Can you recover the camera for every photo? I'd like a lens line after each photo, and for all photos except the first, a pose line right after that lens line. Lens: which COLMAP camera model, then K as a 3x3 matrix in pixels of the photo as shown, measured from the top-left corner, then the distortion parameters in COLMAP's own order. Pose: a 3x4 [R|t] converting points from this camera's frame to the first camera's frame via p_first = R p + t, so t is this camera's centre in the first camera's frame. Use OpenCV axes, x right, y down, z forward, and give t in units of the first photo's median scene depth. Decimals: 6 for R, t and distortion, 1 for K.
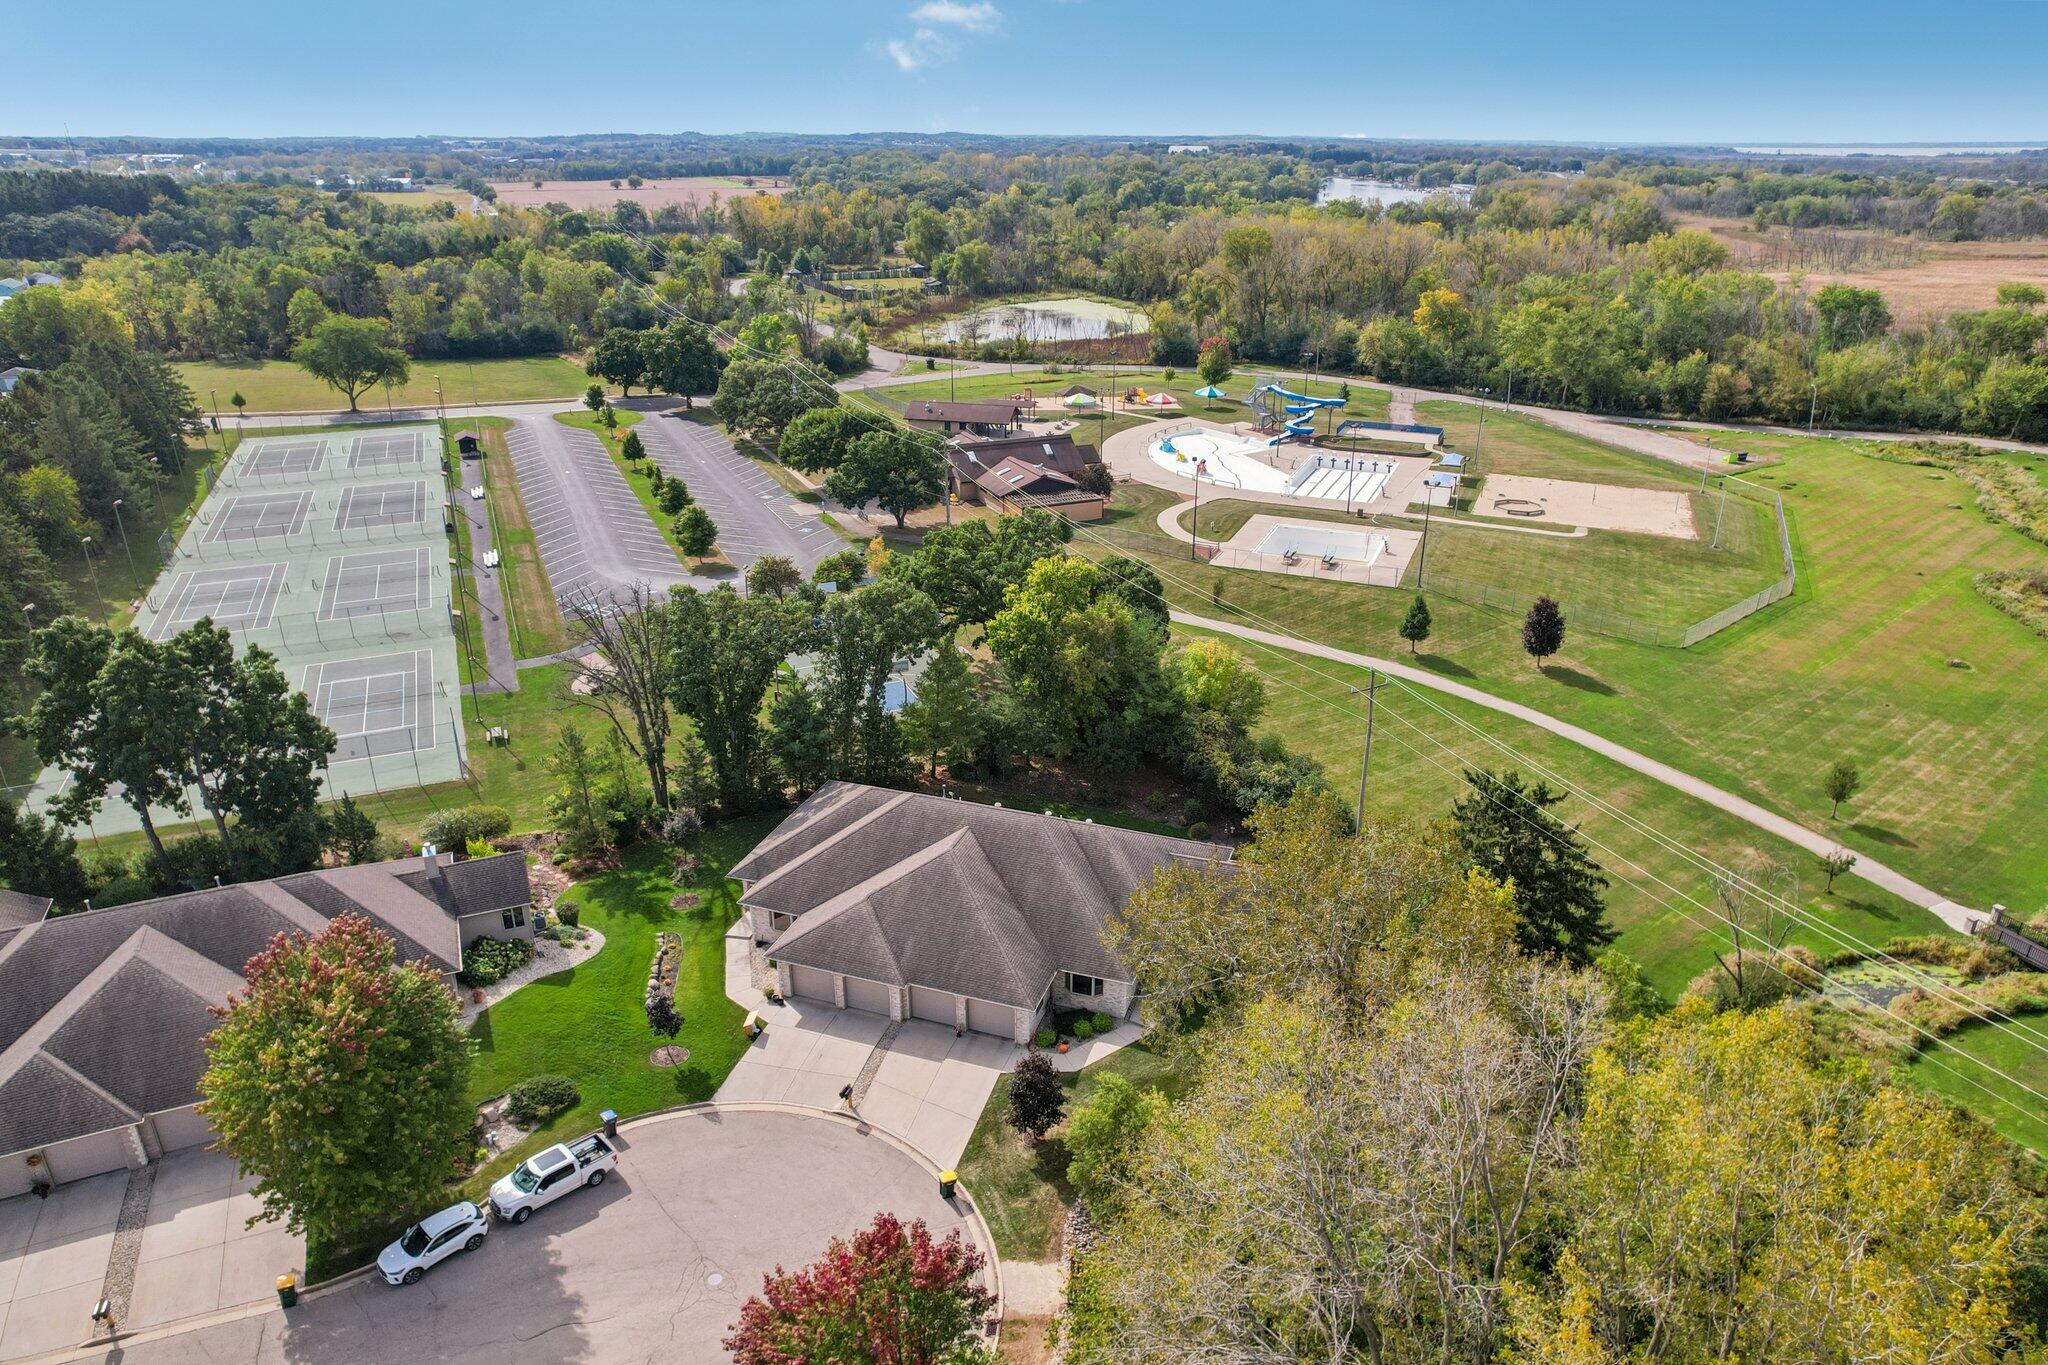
lens RADIAL K [[1325.3, 0, 1025.1], [0, 1325.3, 691.9], [0, 0, 1]] dist [-0.076149, 0.069395]
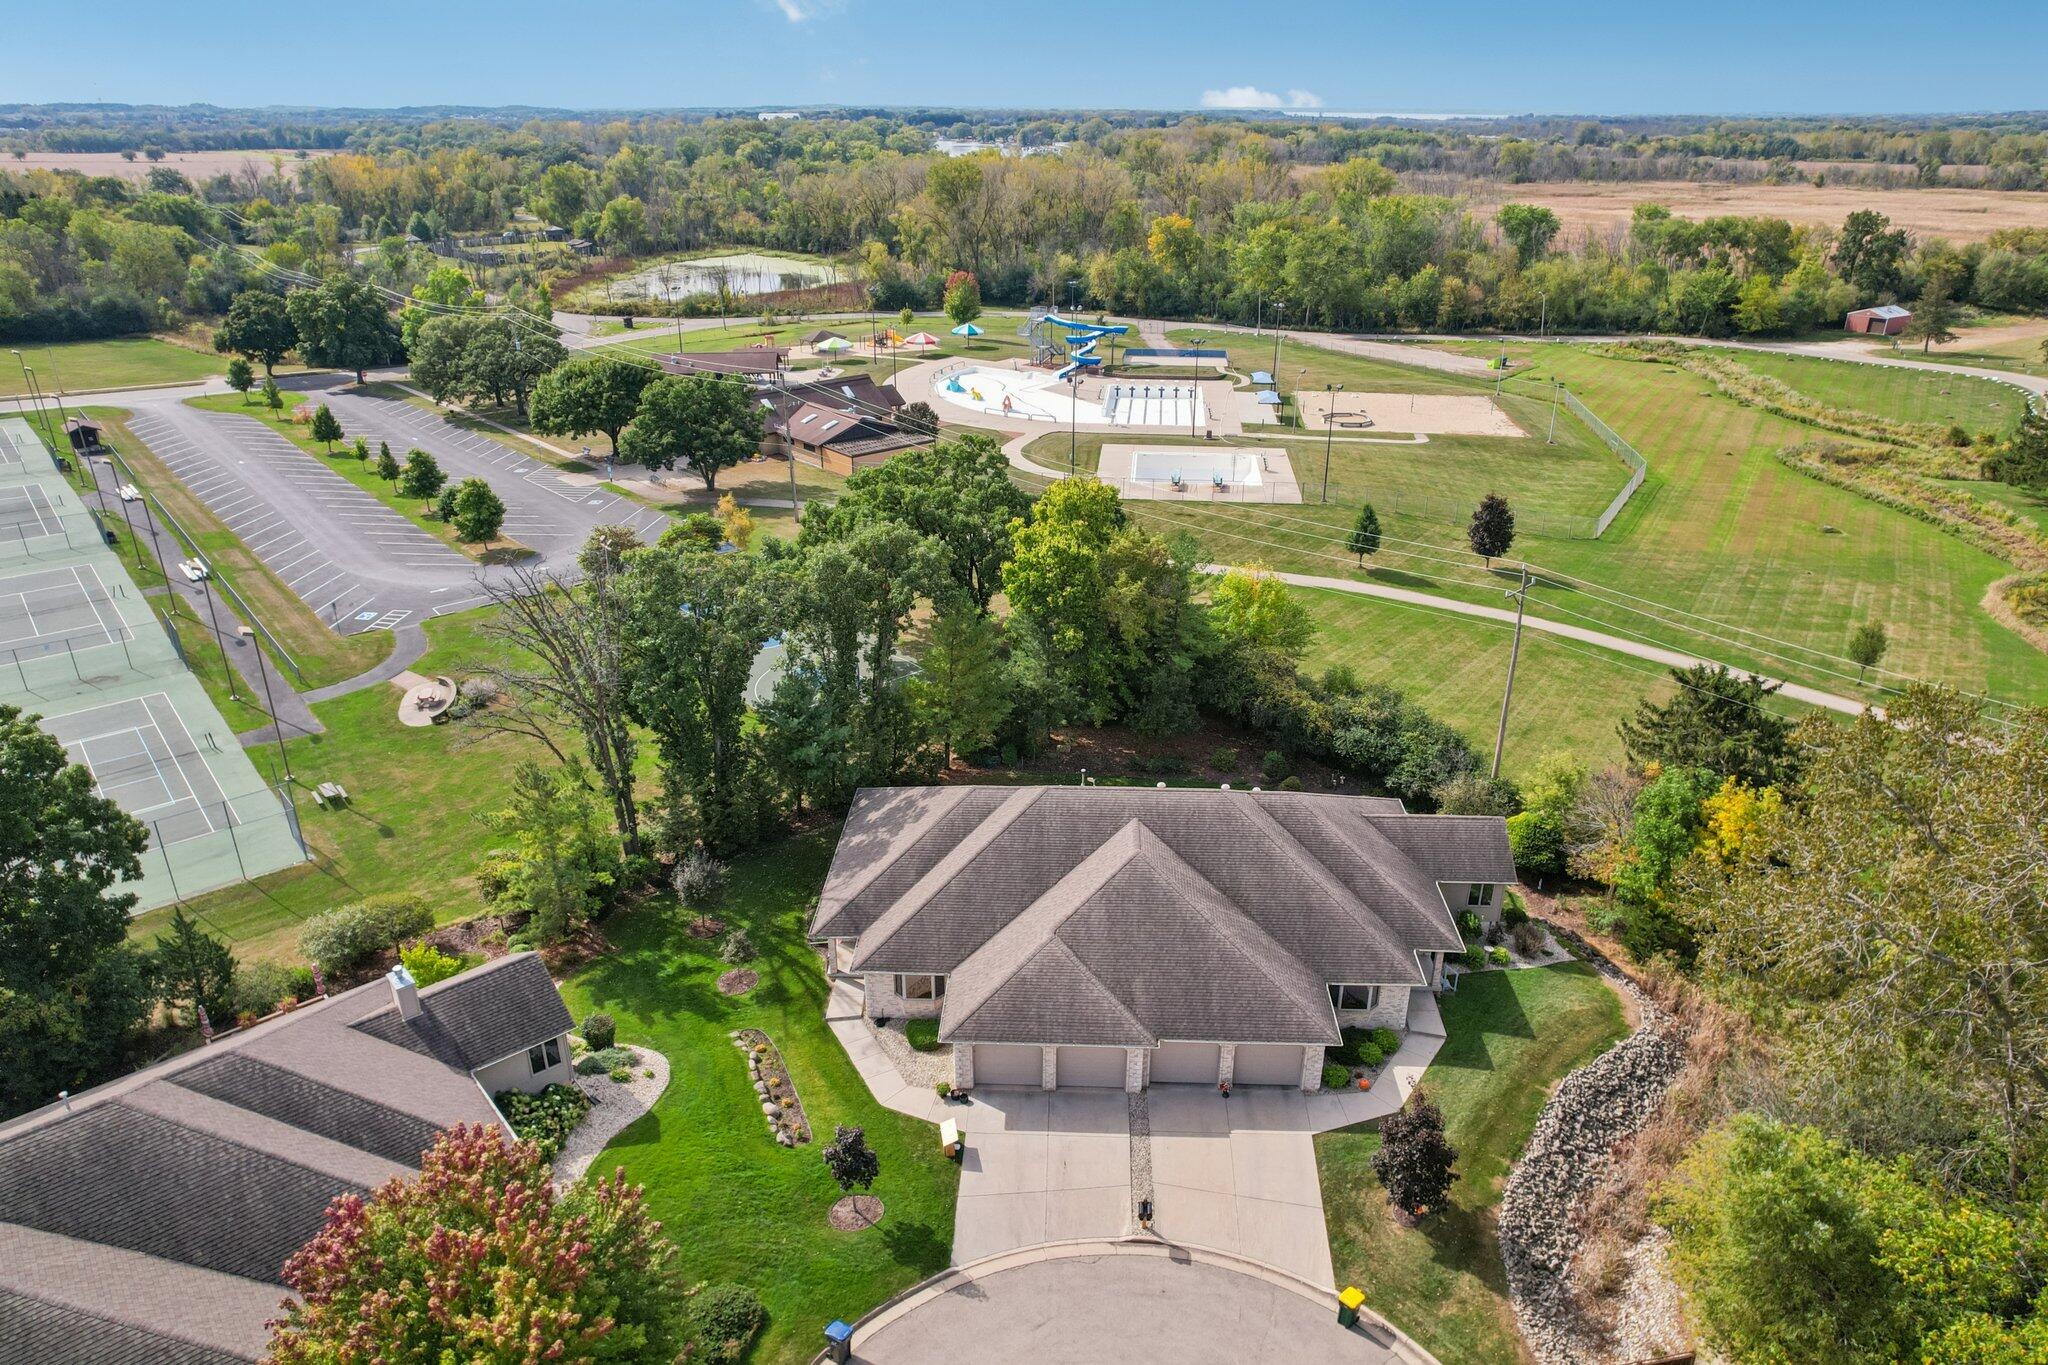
lens RADIAL K [[1325.3, 0, 1028.2], [0, 1325.3, 696.1], [0, 0, 1]] dist [-0.076149, 0.069395]
pose [[0.956566, -0.121002, 0.265218, -0.138575], [0.115155, 0.992638, 0.037546, -0.001922], [-0.267808, -0.005374, 0.963457, 0.133201]]
